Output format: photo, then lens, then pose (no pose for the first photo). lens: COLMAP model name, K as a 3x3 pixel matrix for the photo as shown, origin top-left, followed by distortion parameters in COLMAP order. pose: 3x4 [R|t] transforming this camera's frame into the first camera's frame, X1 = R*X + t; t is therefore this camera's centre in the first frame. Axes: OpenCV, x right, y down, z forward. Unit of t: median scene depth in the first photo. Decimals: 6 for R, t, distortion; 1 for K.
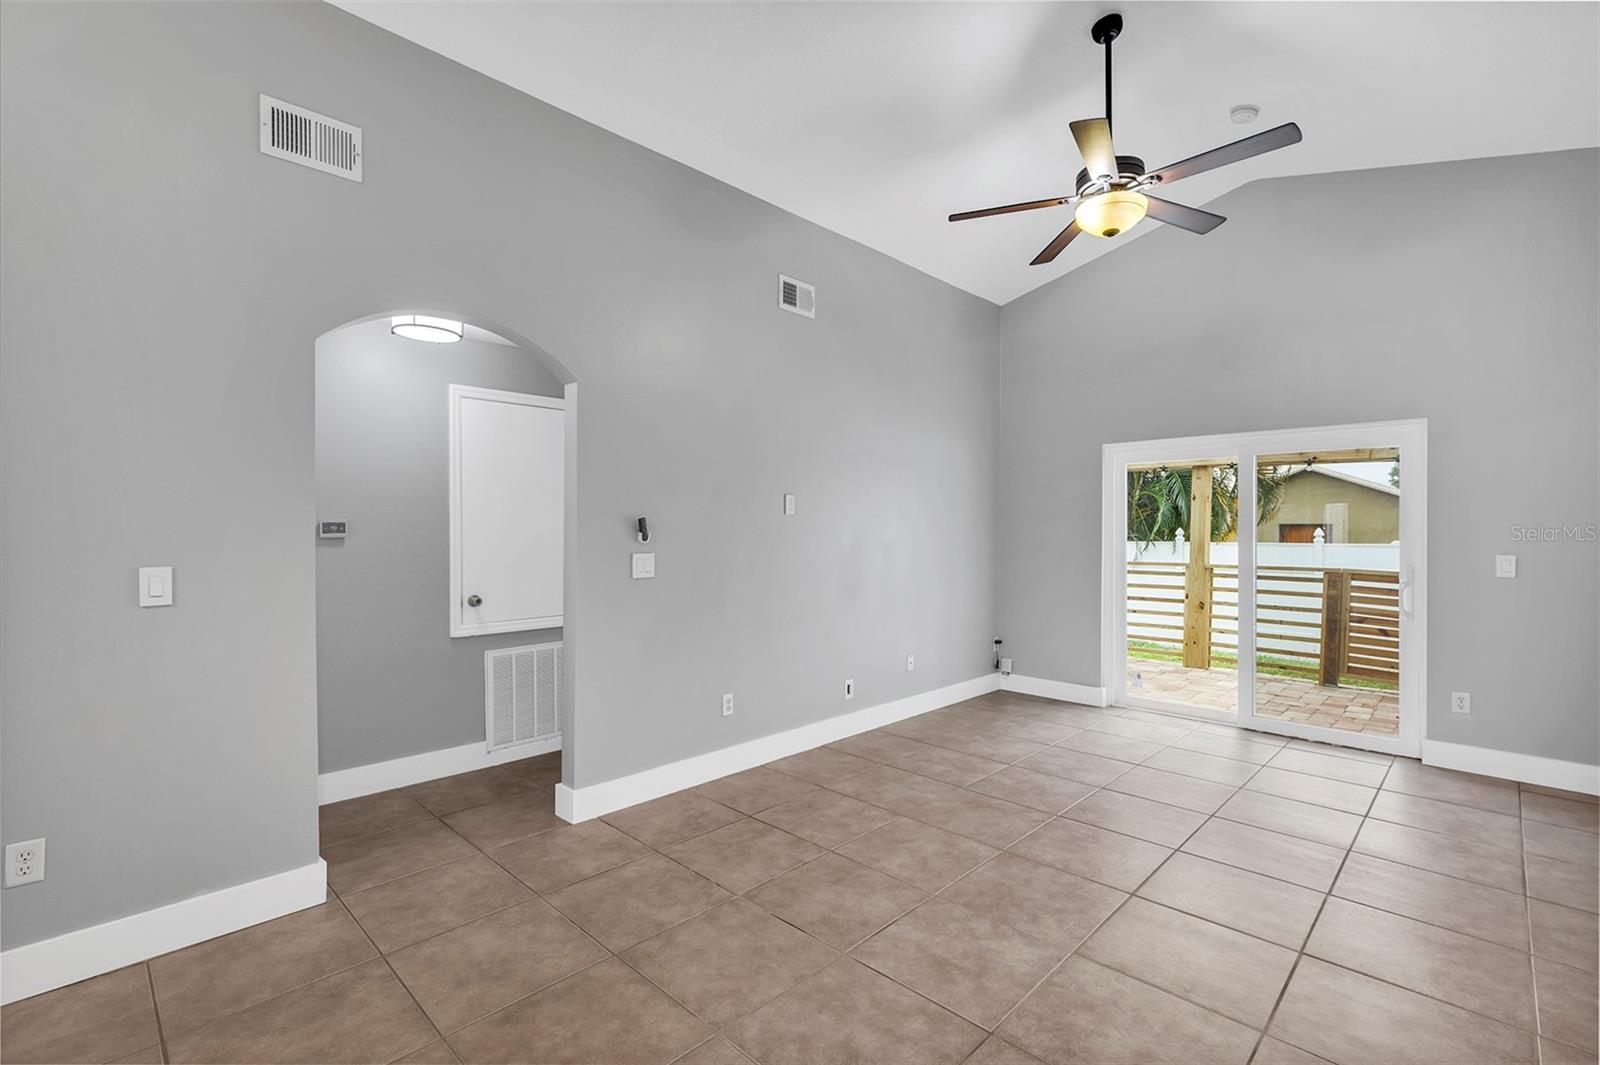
lens RADIAL K [[722.3, 0, 794.1], [0, 722.3, 530.6], [0, 0, 1]] dist [0.002860, 0.000323]
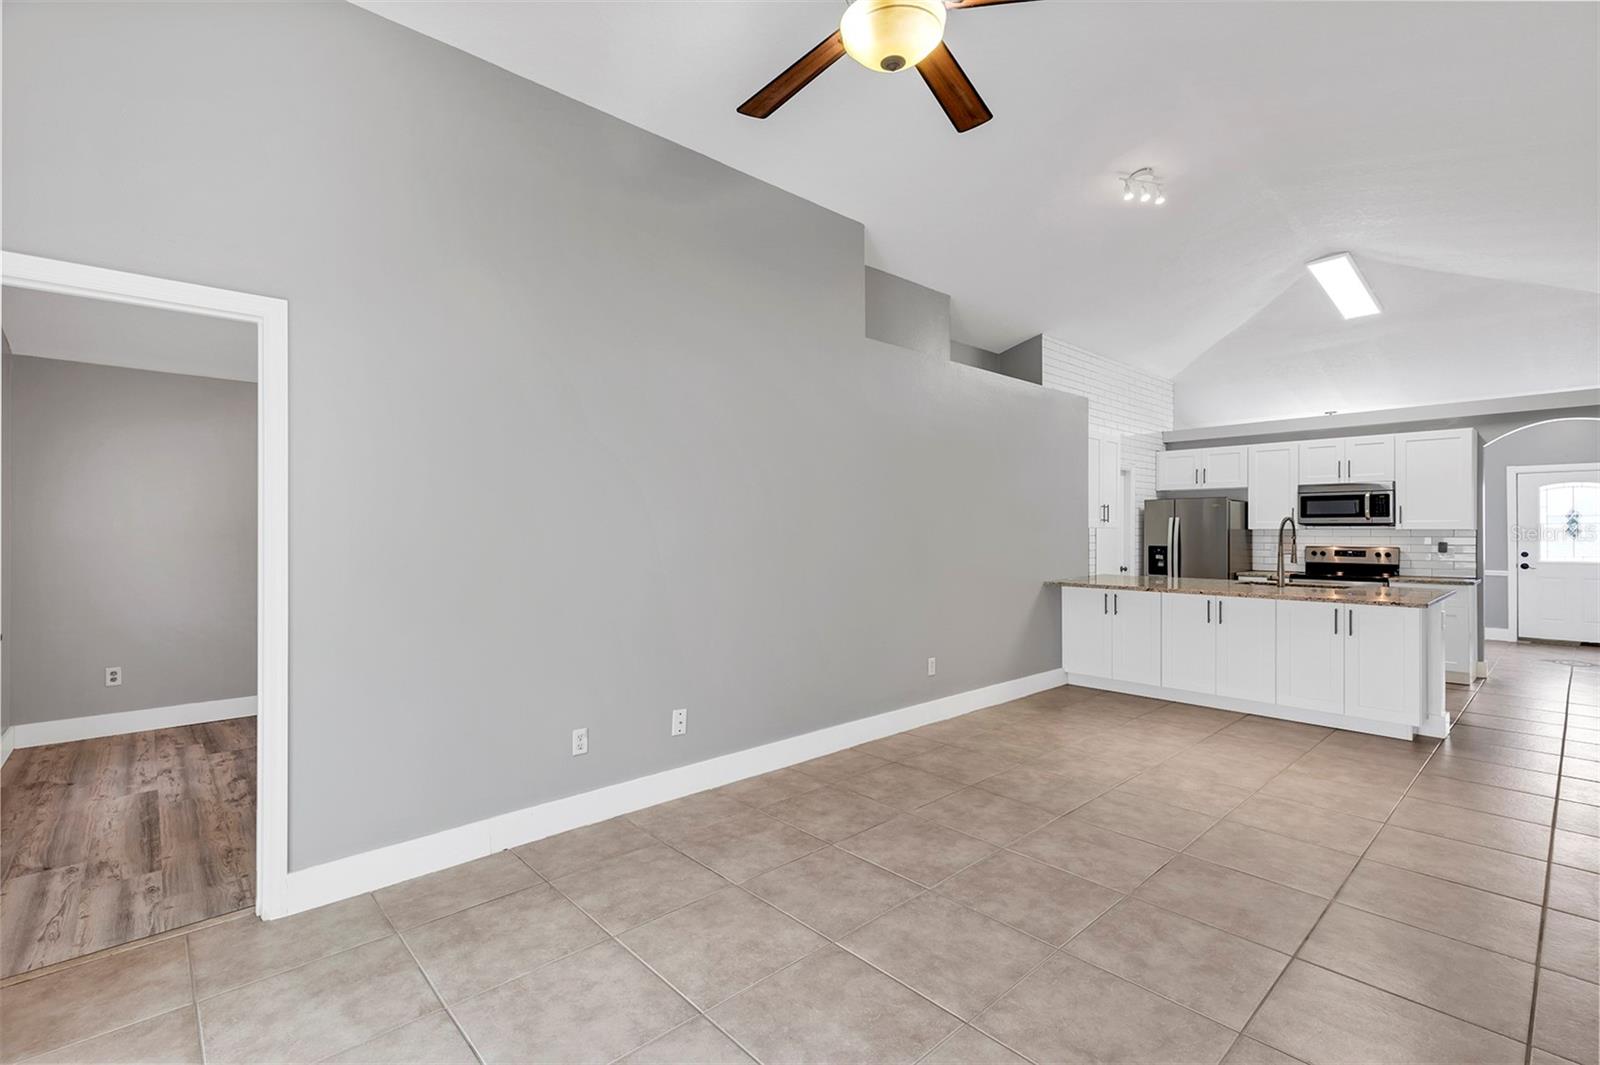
lens RADIAL K [[722.3, 0, 794.1], [0, 722.3, 530.6], [0, 0, 1]] dist [0.002860, 0.000323]
pose [[-0.998481, -0.003665, 0.054969, 0.572631], [-0.003508, 0.999990, 0.002942, -0.001901], [-0.054979, 0.002745, -0.998484, 1.919711]]
